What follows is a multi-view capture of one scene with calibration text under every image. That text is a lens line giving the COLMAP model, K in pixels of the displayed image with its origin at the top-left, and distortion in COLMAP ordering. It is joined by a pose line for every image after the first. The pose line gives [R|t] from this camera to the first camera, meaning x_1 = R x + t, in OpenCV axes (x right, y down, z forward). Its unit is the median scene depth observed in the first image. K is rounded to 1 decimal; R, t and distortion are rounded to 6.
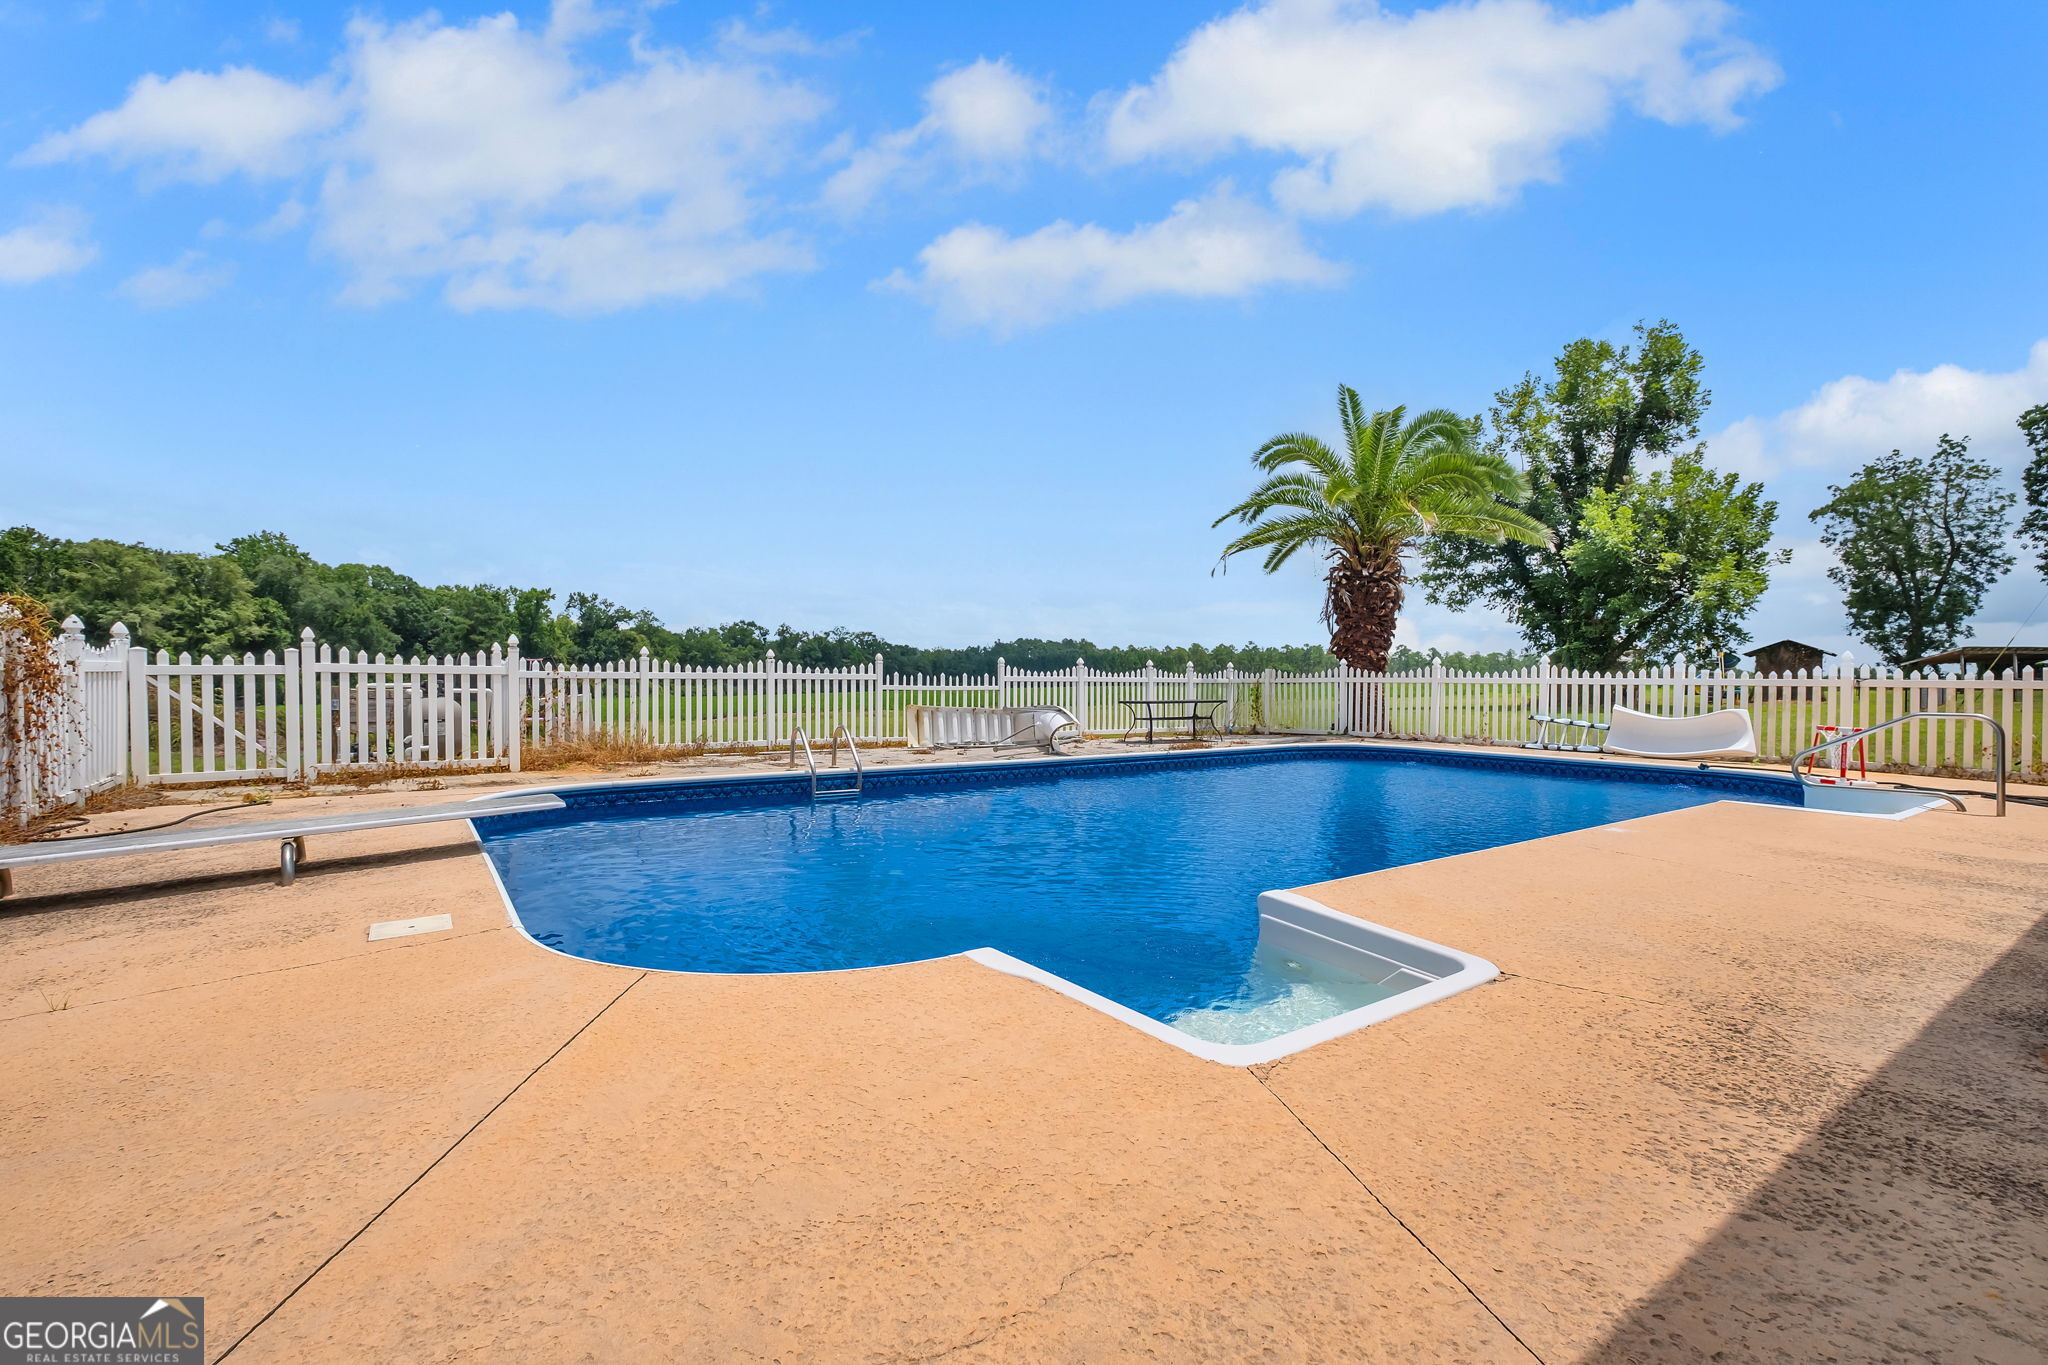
lens RADIAL K [[884.4, 0, 1022.4], [0, 884.4, 682.9], [0, 0, 1]] dist [-0.001326, -0.000061]
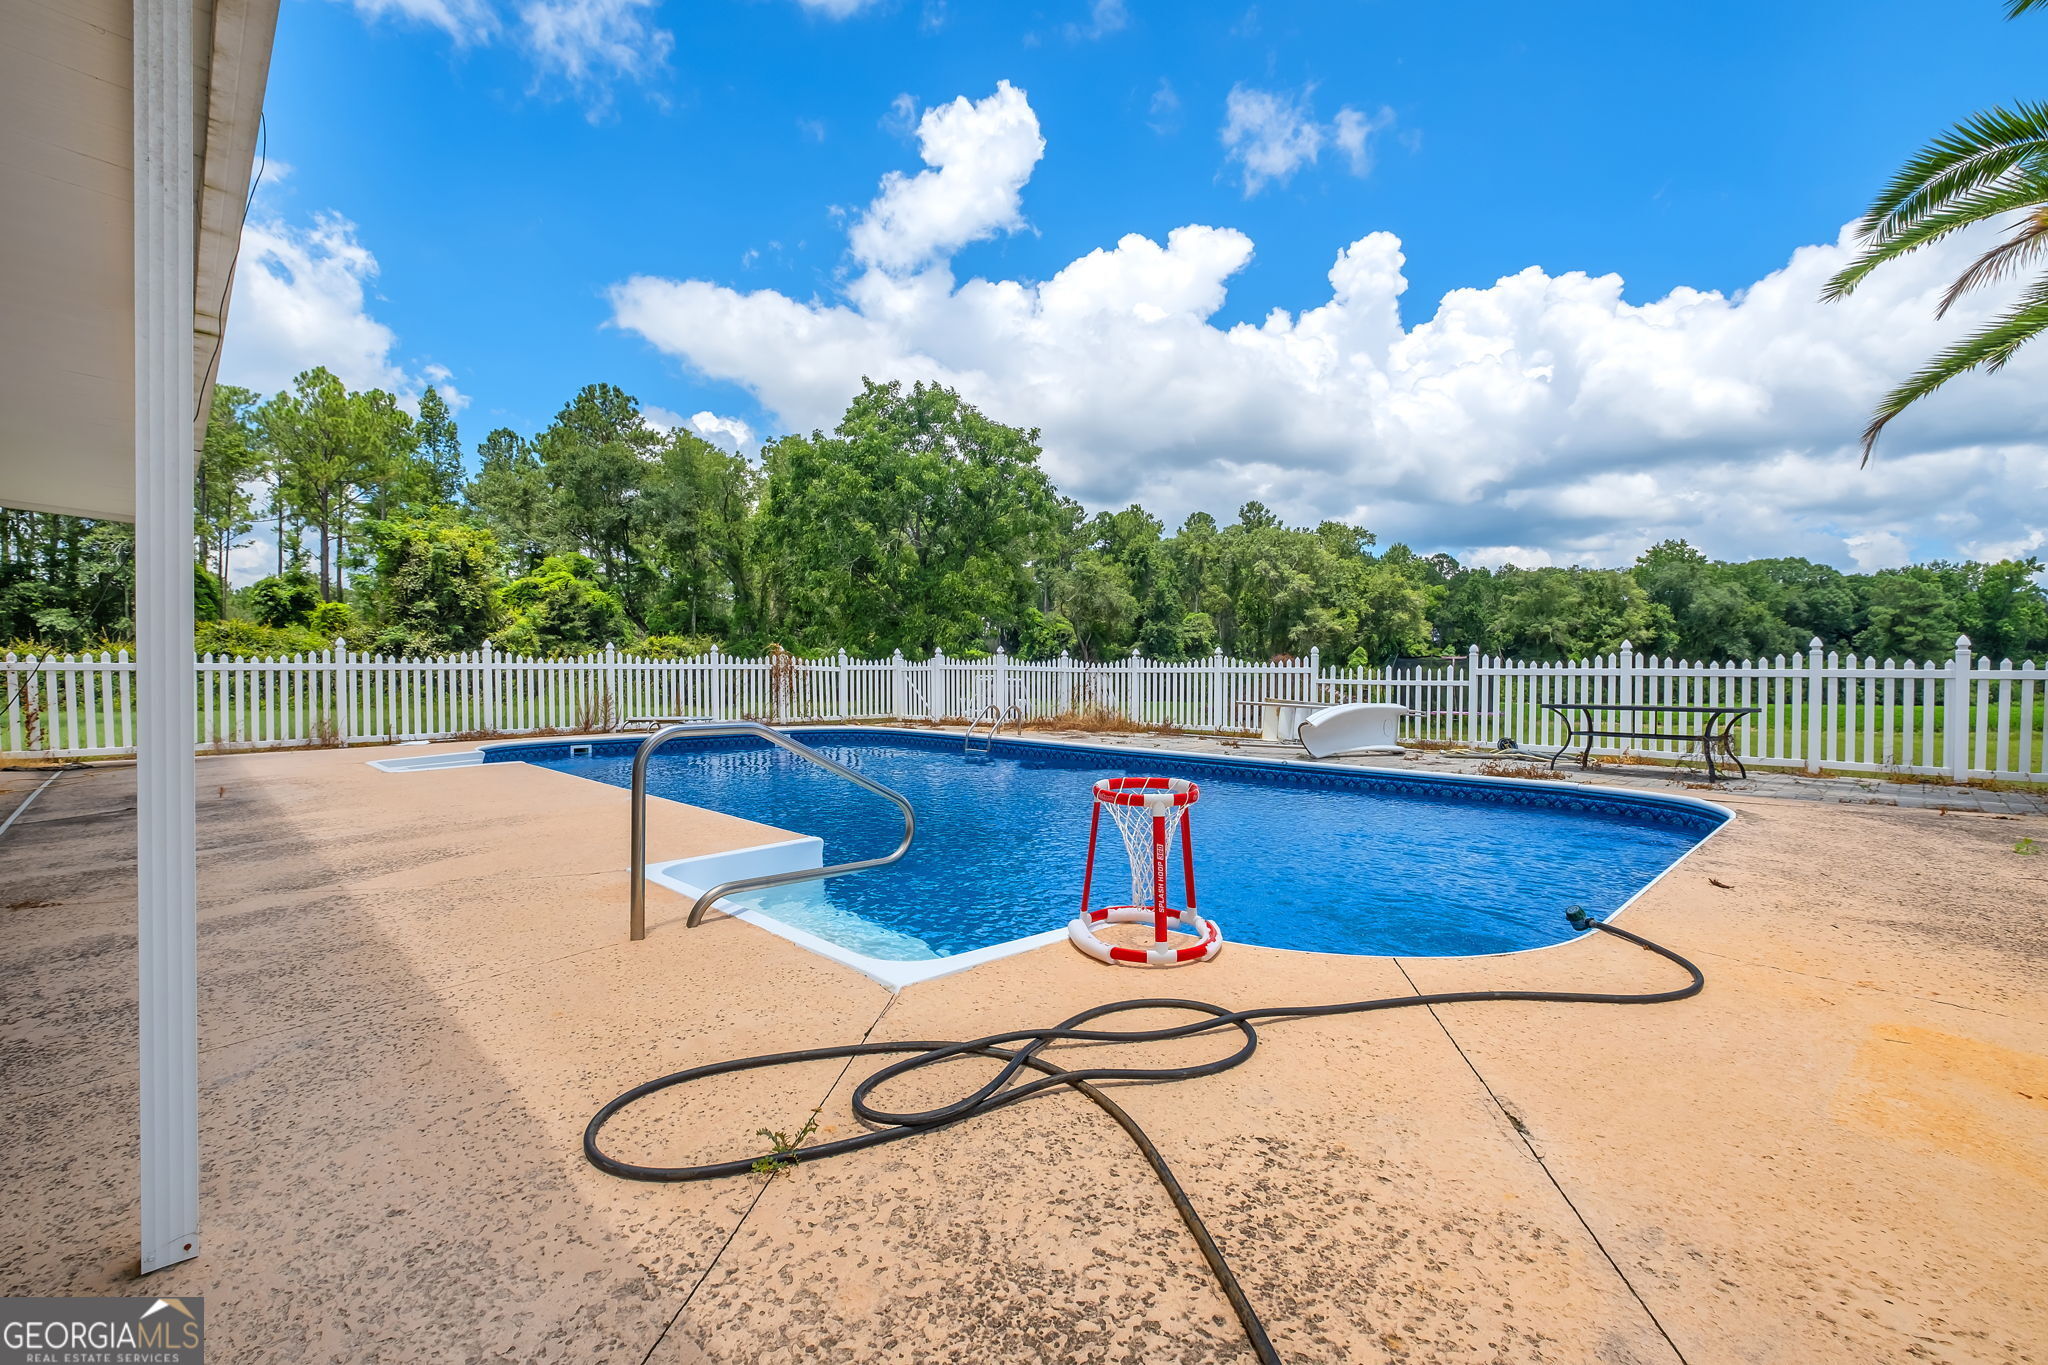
lens RADIAL K [[884.4, 0, 1024.5], [0, 884.4, 689.3], [0, 0, 1]] dist [-0.001326, -0.000061]
pose [[0.174365, 0.015379, -0.984561, 0.085156], [-0.008894, 0.999862, 0.014043, 0.000402], [0.984641, 0.006308, 0.174478, 0.058559]]
